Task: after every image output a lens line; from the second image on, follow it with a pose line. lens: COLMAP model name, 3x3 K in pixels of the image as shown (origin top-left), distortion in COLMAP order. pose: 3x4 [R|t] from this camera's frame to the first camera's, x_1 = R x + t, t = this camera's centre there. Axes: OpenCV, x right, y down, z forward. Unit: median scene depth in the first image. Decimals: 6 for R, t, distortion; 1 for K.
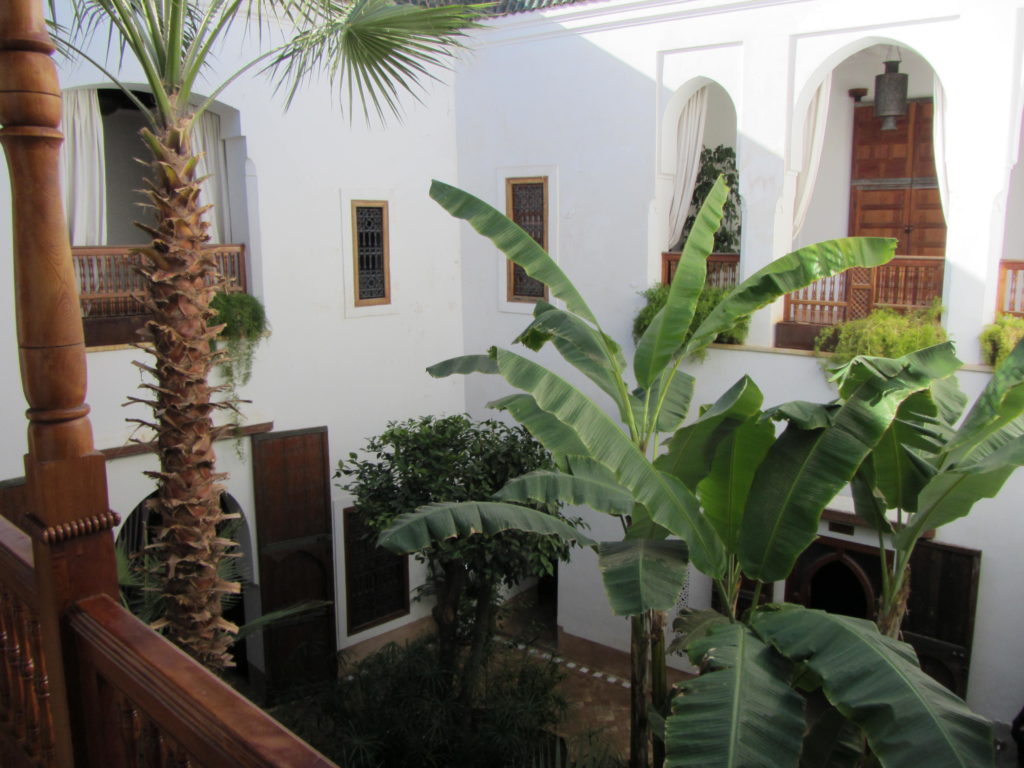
lens RADIAL K [[855.8, 0, 557.2], [0, 855.8, 379.7], [0, 0, 1]] dist [-0.003139, 0.002853]
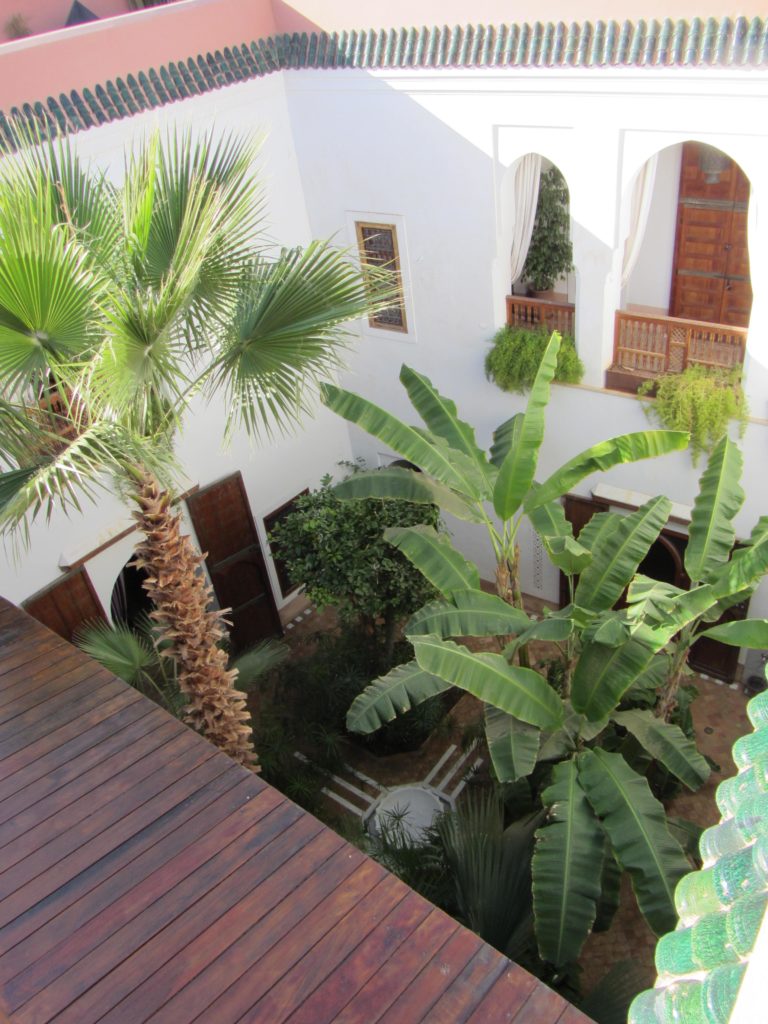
lens RADIAL K [[867.4, 0, 424.0], [0, 867.4, 508.0], [0, 0, 1]] dist [0.011416, -0.001718]
pose [[0.994140, -0.107786, -0.008282, -0.004891], [0.099393, 0.881216, 0.462147, -0.475052], [-0.042515, -0.460262, 0.886765, -0.138744]]
